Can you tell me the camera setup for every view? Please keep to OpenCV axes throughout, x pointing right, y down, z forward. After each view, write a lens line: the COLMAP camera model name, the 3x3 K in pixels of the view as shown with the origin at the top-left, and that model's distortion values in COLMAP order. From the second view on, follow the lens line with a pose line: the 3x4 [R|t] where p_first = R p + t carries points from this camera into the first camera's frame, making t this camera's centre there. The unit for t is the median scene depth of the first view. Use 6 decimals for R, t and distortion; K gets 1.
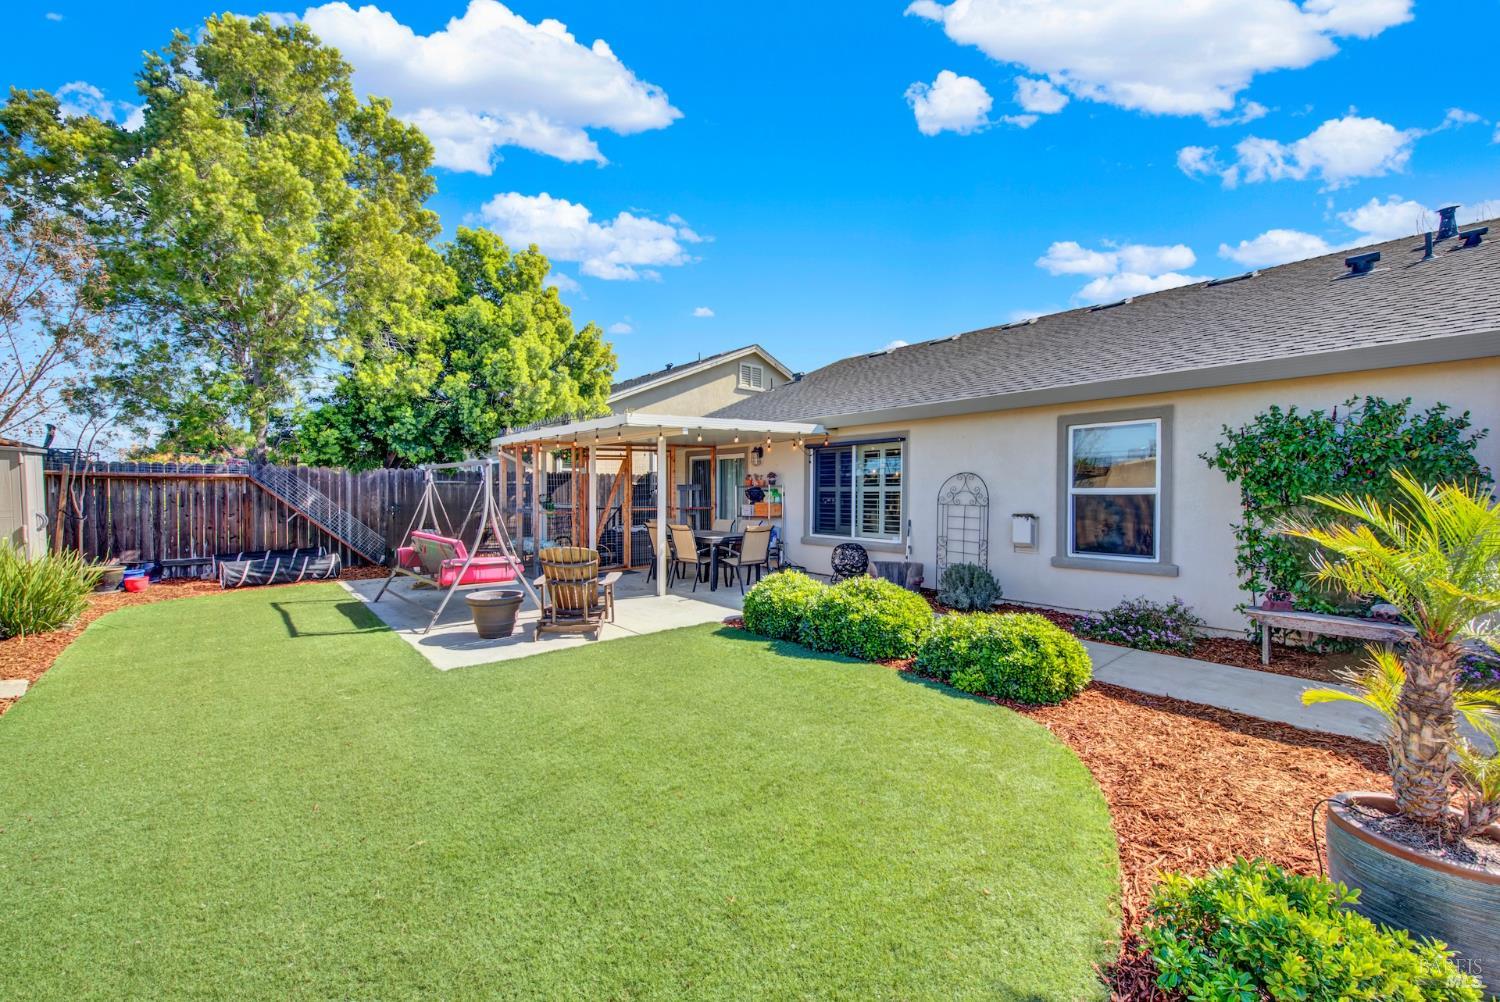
lens RADIAL K [[614.0, 0, 748.8], [0, 614.0, 507.2], [0, 0, 1]] dist [0.000163, -0.000097]
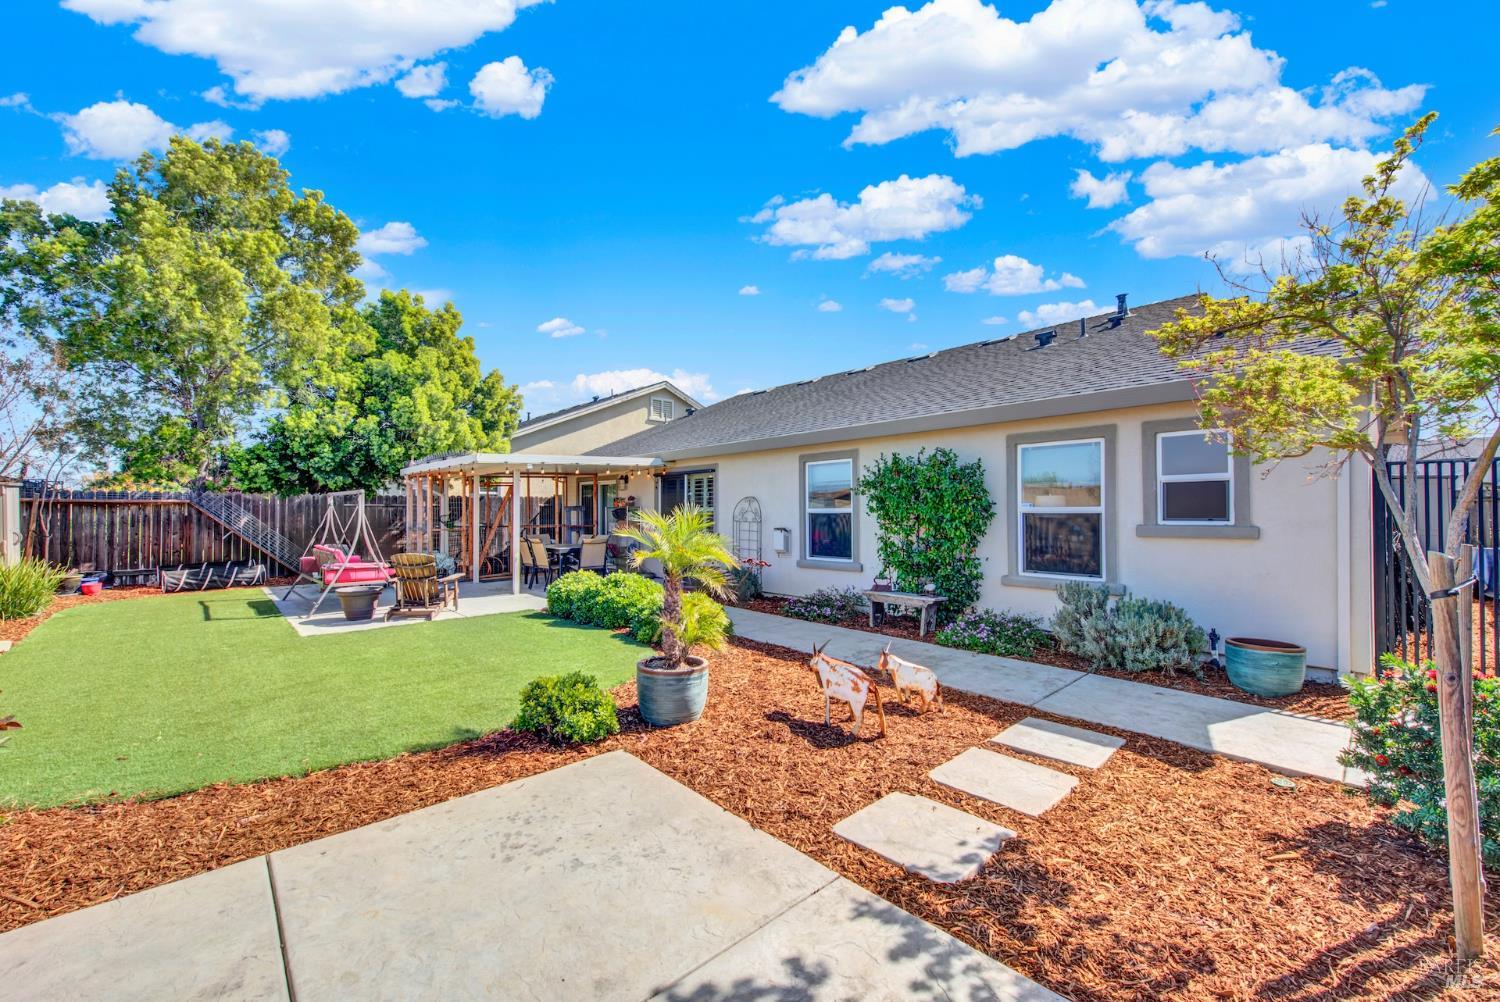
lens RADIAL K [[611.2, 0, 745.3], [0, 611.2, 502.1], [0, 0, 1]] dist [0.000195, 0.000321]
pose [[0.999603, -0.005368, 0.027676, 0.249022], [0.006411, 0.999267, -0.037741, 0.003484], [-0.027453, 0.037904, 0.998904, -0.238300]]
